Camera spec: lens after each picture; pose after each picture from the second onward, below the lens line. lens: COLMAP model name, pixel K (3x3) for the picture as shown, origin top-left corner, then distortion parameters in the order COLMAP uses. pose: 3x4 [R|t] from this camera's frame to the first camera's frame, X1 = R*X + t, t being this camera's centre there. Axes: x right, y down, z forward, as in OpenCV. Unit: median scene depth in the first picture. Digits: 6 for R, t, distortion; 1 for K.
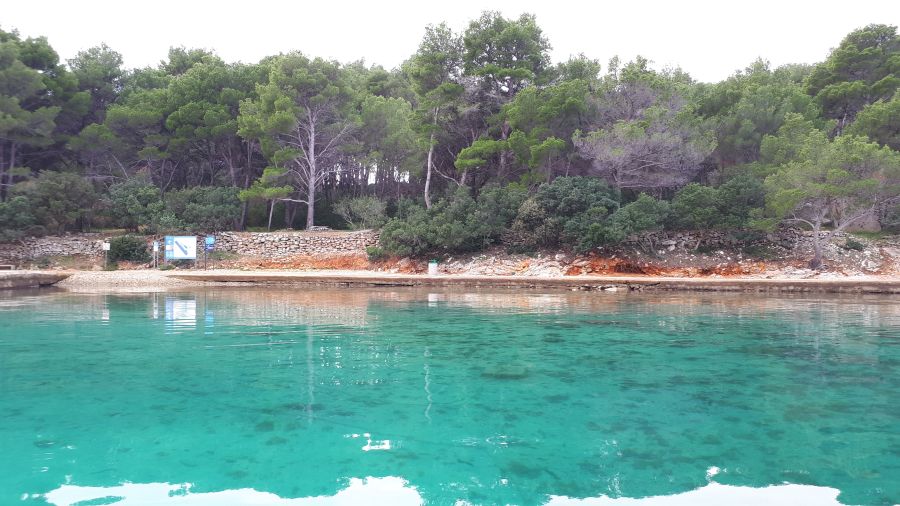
lens RADIAL K [[691.0, 0, 450.0], [0, 691.0, 253.0], [0, 0, 1]] dist [0.143940, -0.206209]
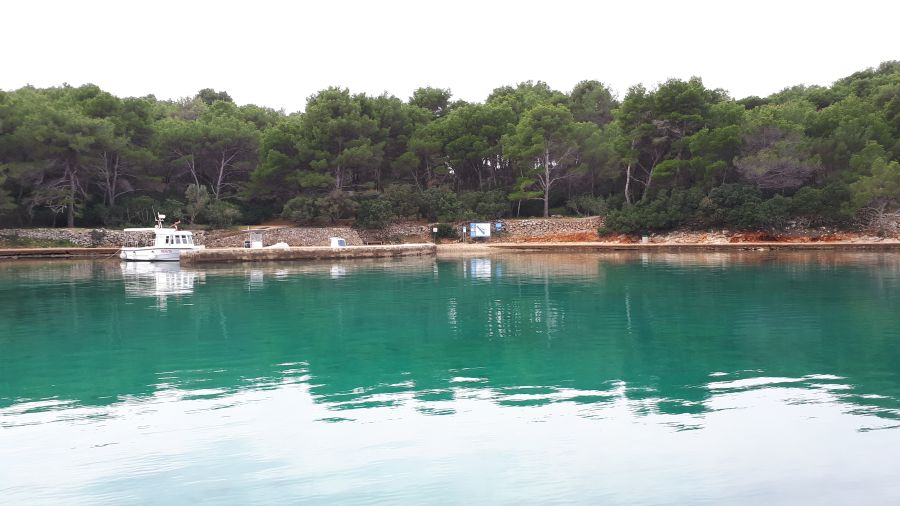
lens RADIAL K [[748.2, 0, 449.6], [0, 748.2, 265.3], [0, 0, 1]] dist [0.075689, -0.080228]
pose [[0.995723, -0.009393, -0.091907, -0.336968], [0.013521, 0.998922, 0.044405, -0.003689], [0.091391, -0.045458, 0.994777, -0.884193]]
